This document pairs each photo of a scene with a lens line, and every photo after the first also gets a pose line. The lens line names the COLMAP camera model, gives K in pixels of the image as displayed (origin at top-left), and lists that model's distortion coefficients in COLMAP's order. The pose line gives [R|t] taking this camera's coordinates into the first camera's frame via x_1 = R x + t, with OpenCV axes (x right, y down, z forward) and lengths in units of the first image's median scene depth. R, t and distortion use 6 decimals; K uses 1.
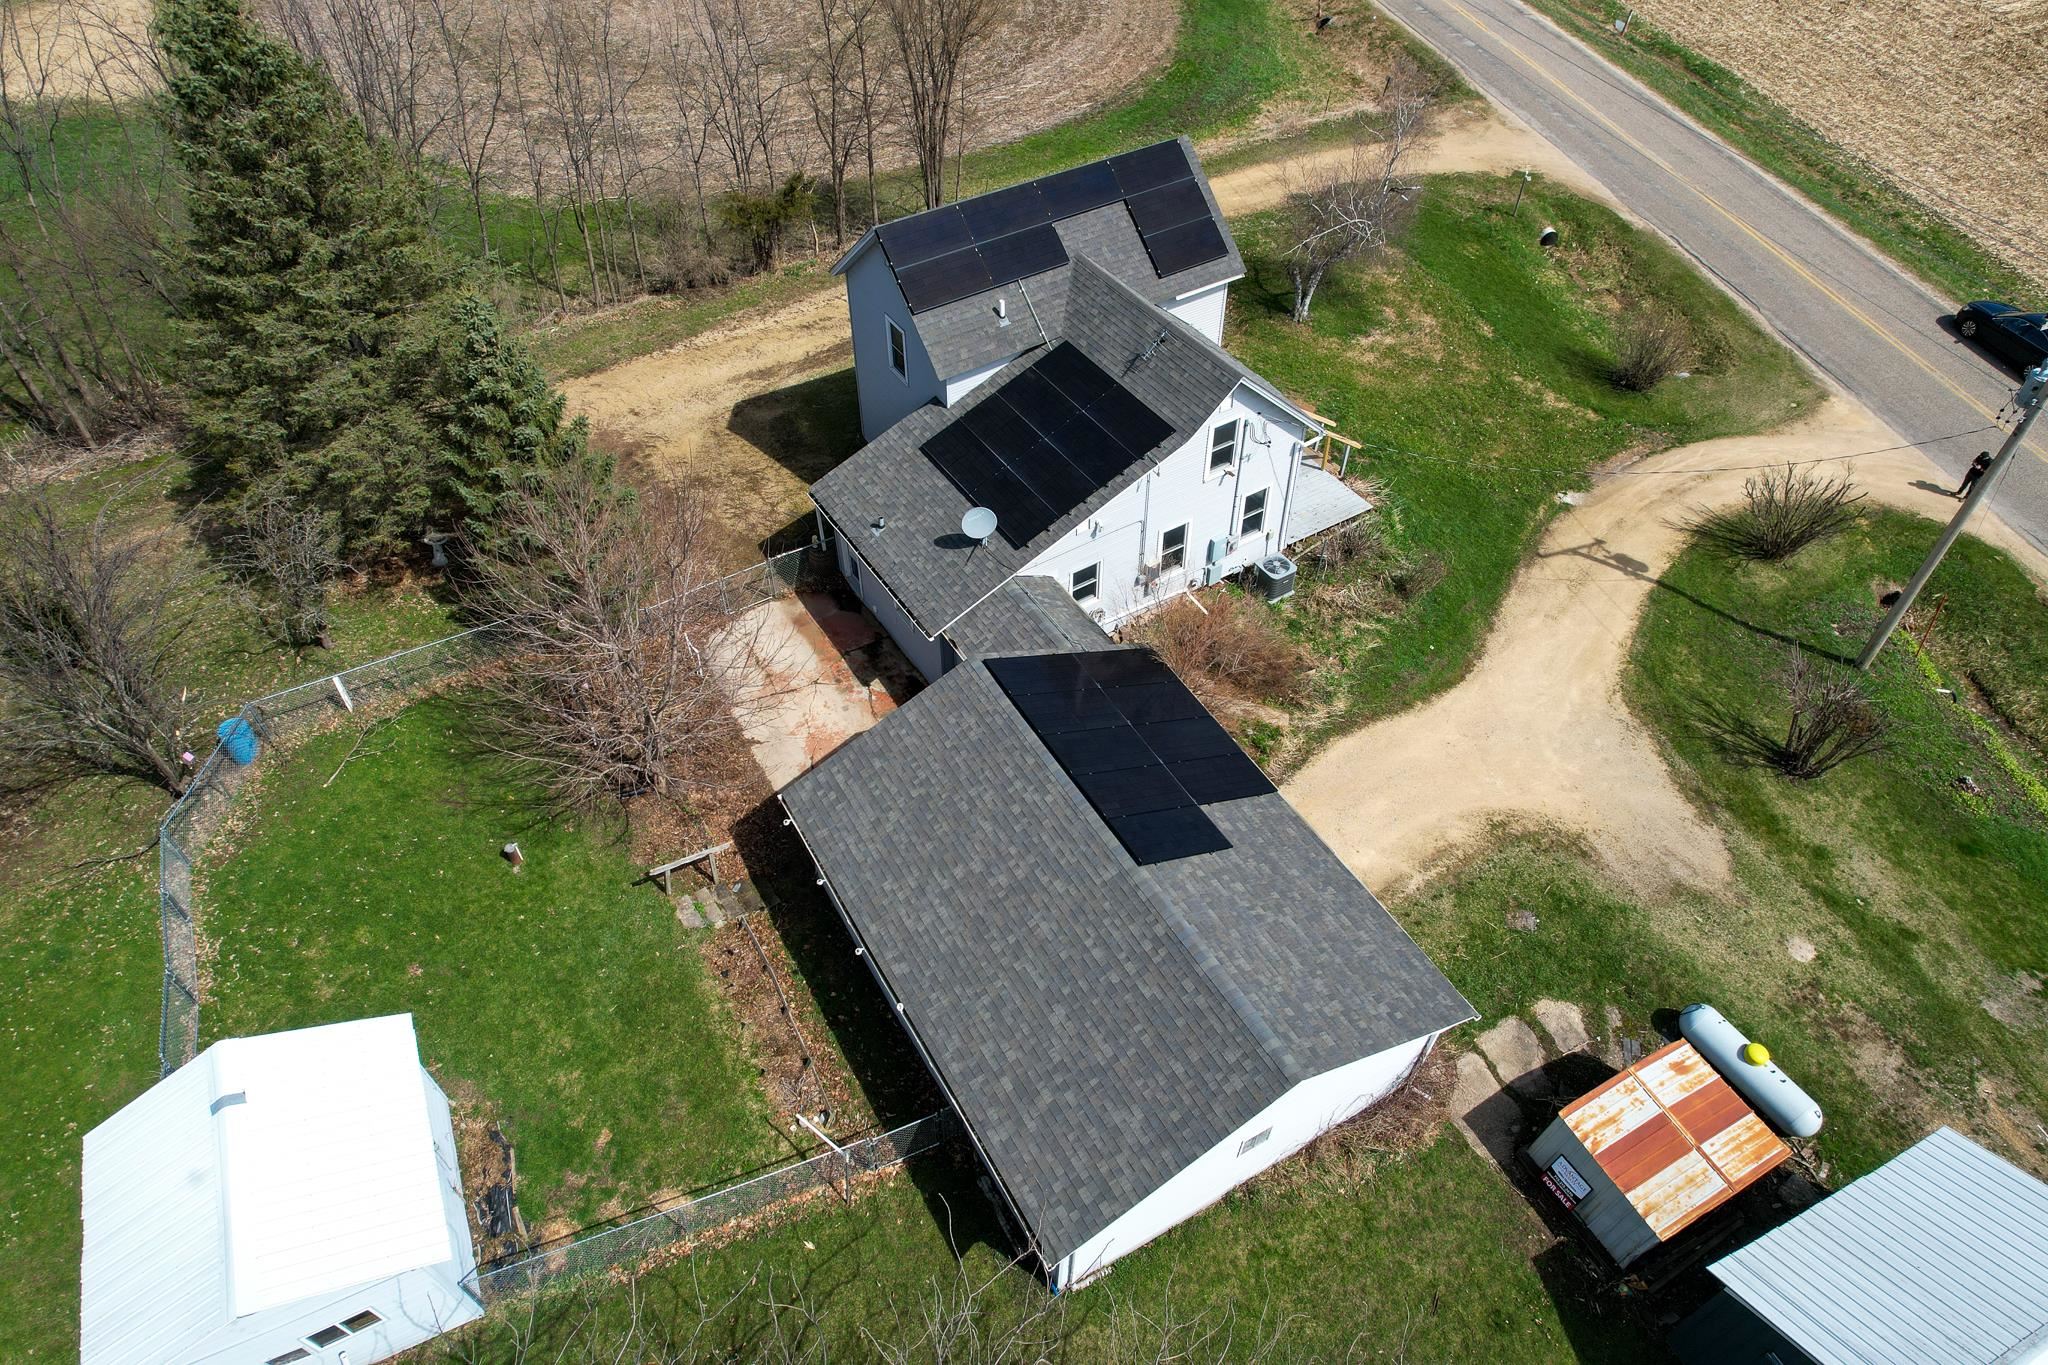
lens RADIAL K [[1319.1, 0, 1035.2], [0, 1319.1, 674.4], [0, 0, 1]] dist [-0.077625, 0.072301]
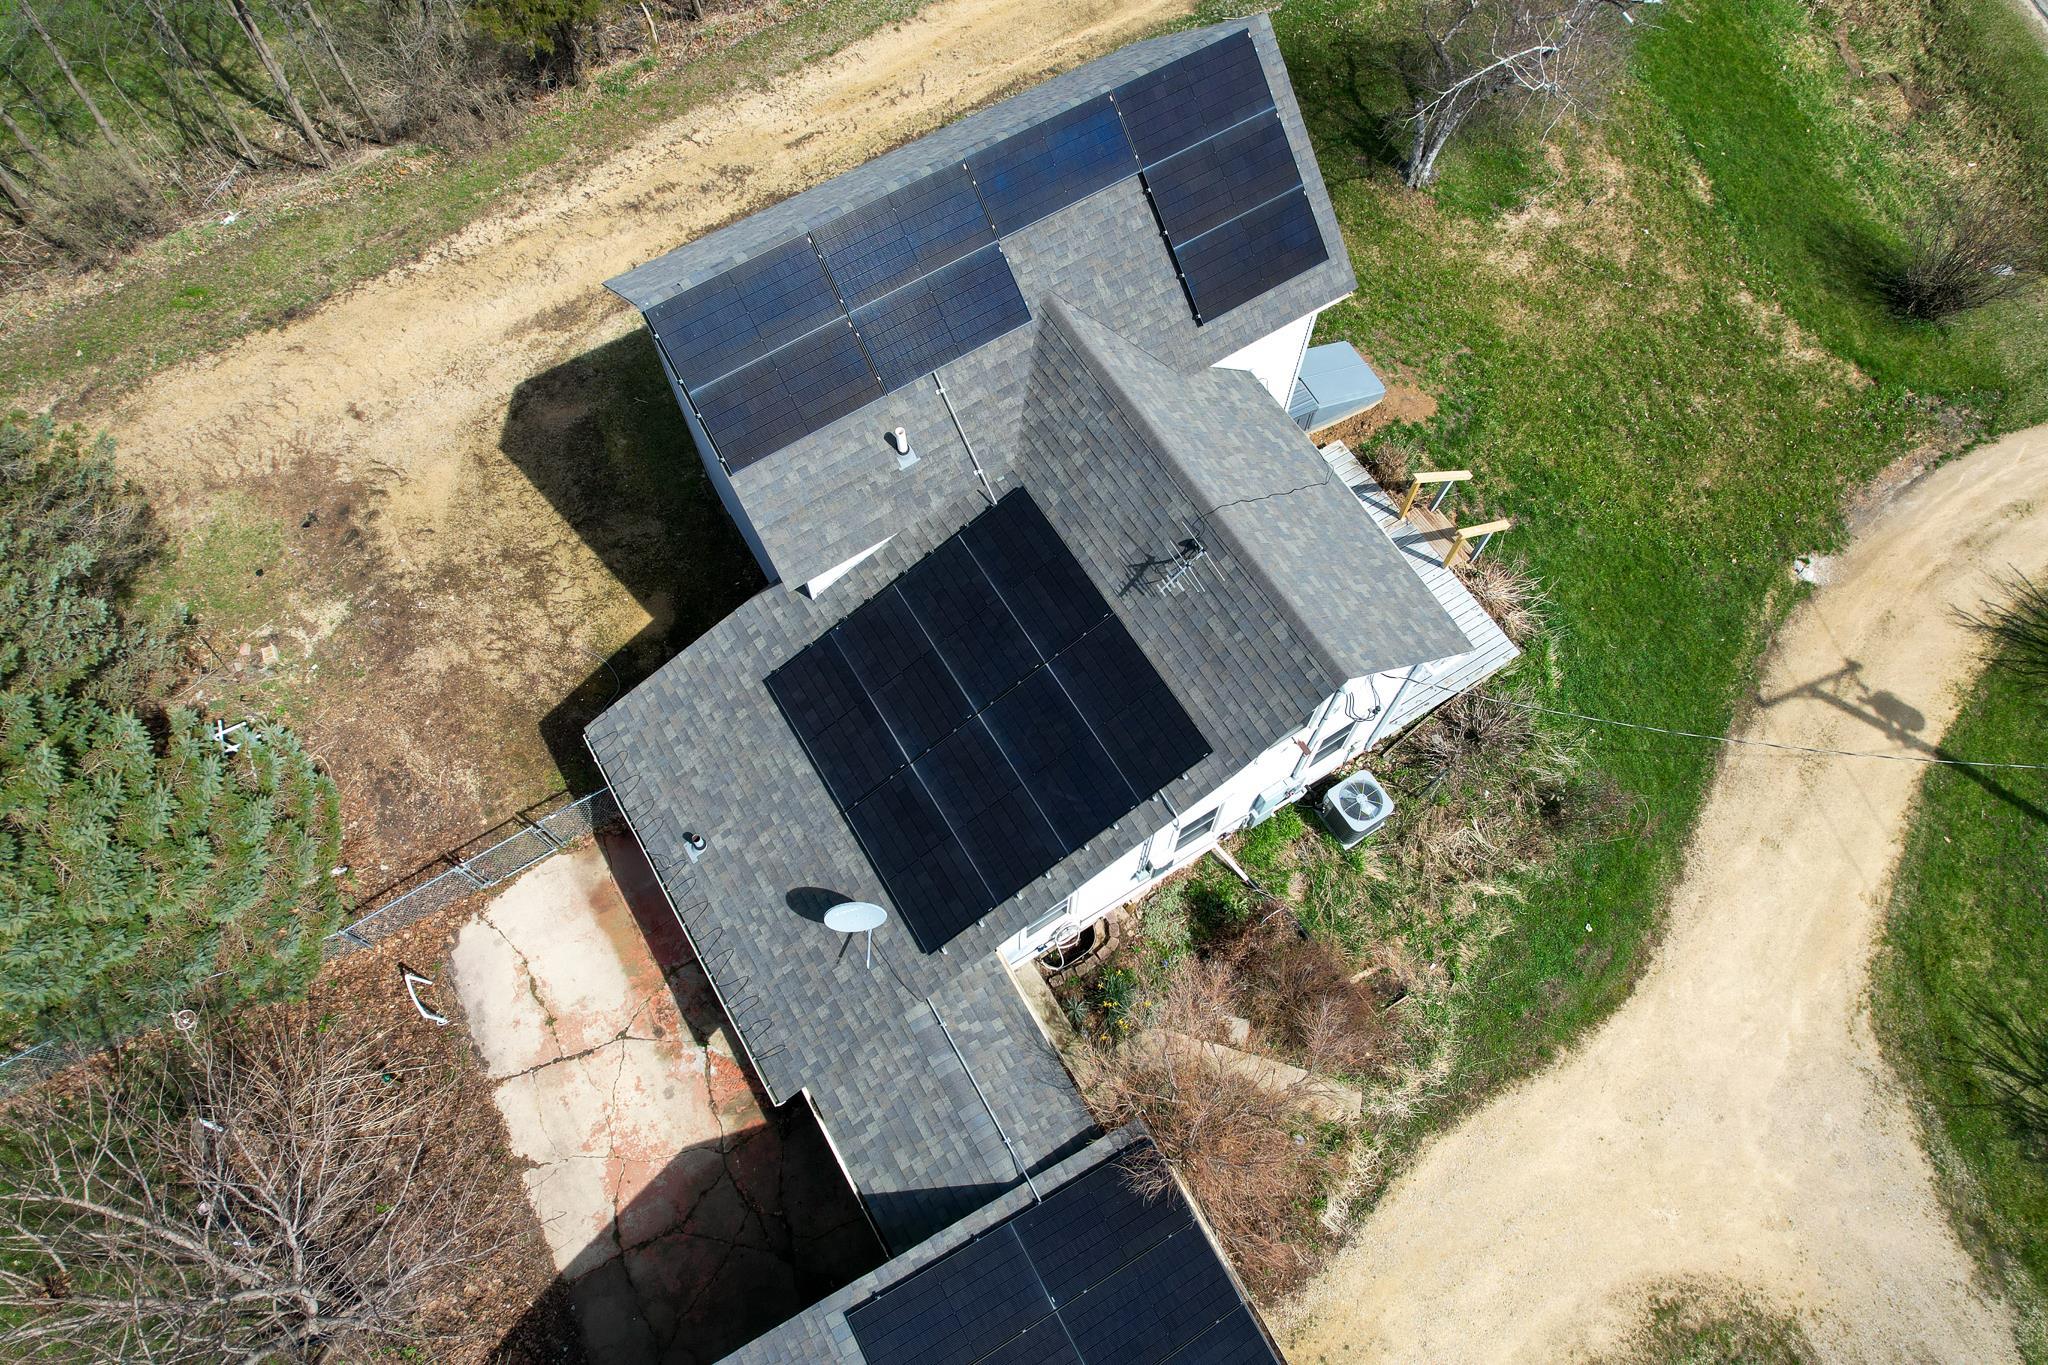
lens RADIAL K [[1319.1, 0, 1032.8], [0, 1319.1, 687.0], [0, 0, 1]] dist [-0.077625, 0.072301]
pose [[0.999895, 0.013722, -0.004589, 0.031493], [-0.011274, 0.937662, 0.347366, -0.364192], [0.009070, -0.347278, 0.937718, 0.453304]]
